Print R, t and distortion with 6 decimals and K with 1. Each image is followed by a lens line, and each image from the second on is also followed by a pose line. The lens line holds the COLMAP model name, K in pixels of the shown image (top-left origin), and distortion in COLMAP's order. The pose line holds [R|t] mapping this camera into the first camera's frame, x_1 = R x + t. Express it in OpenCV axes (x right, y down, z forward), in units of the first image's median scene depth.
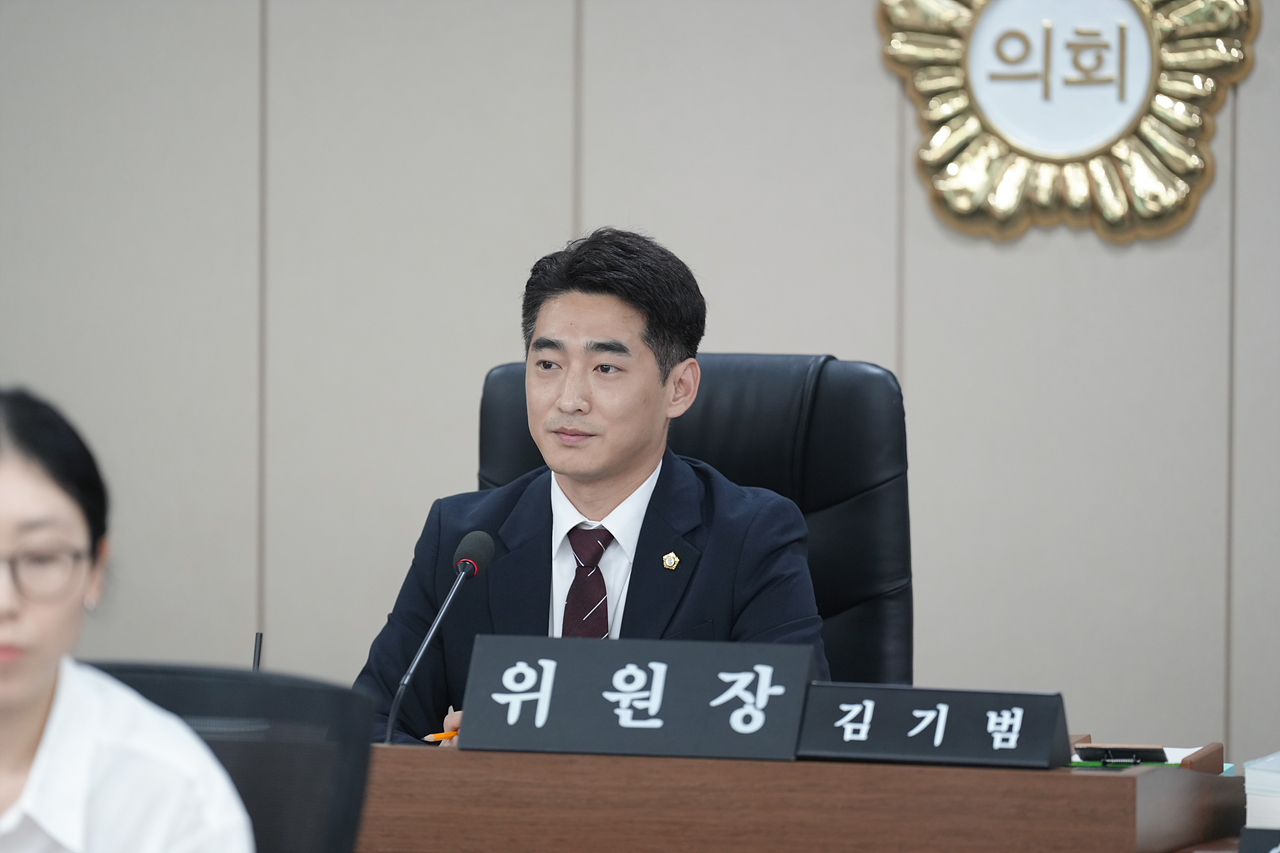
lens RADIAL K [[6984.8, 0, 640.2], [0, 6984.8, 427.3], [0, 0, 1]] dist [0.771718, 0.000000]
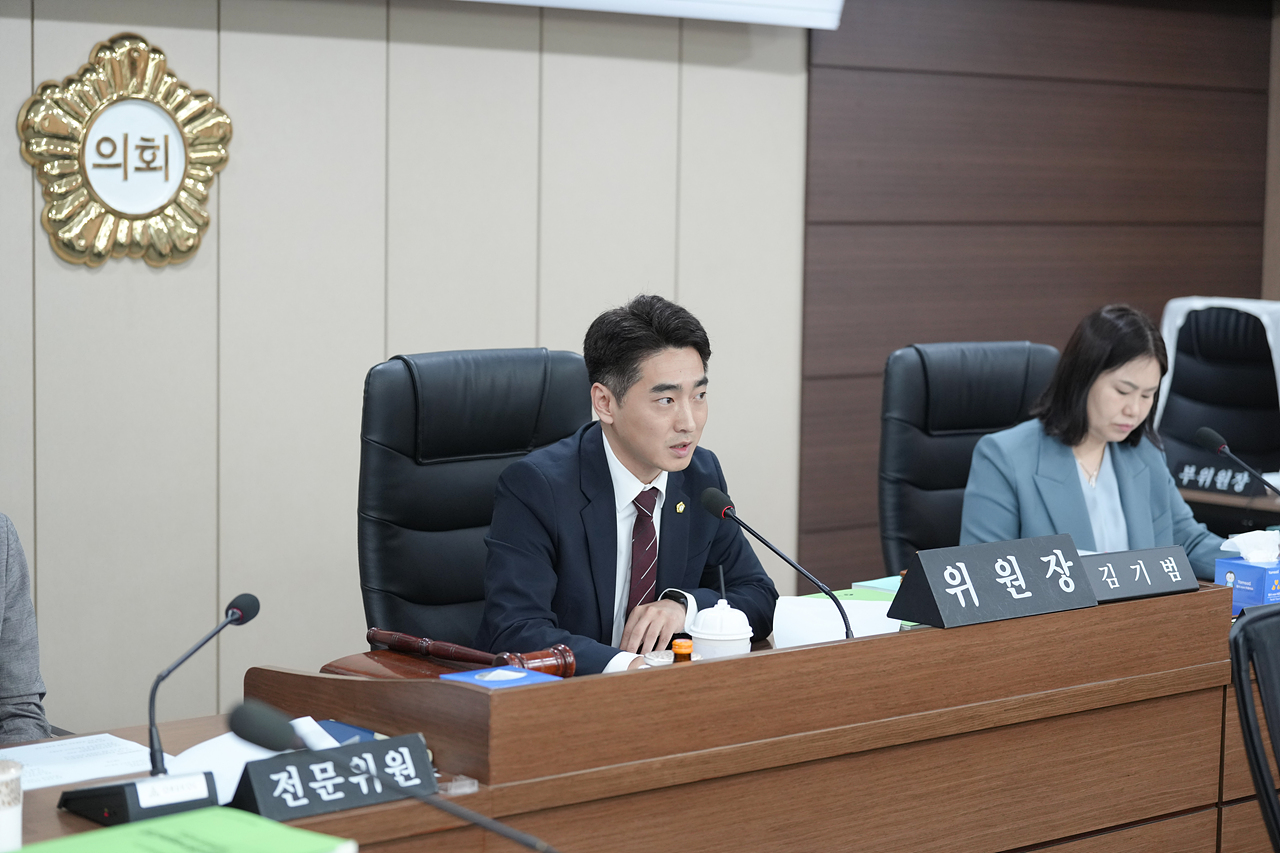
lens RADIAL K [[2648.5, 0, 639.9], [0, 2648.5, 426.1], [0, 0, 1]] dist [0.044504, 0.000000]
pose [[0.534224, -0.079734, 0.841575, -0.403668], [0.033404, 0.996755, 0.073231, -0.030829], [-0.844683, -0.011010, 0.535154, 0.568991]]
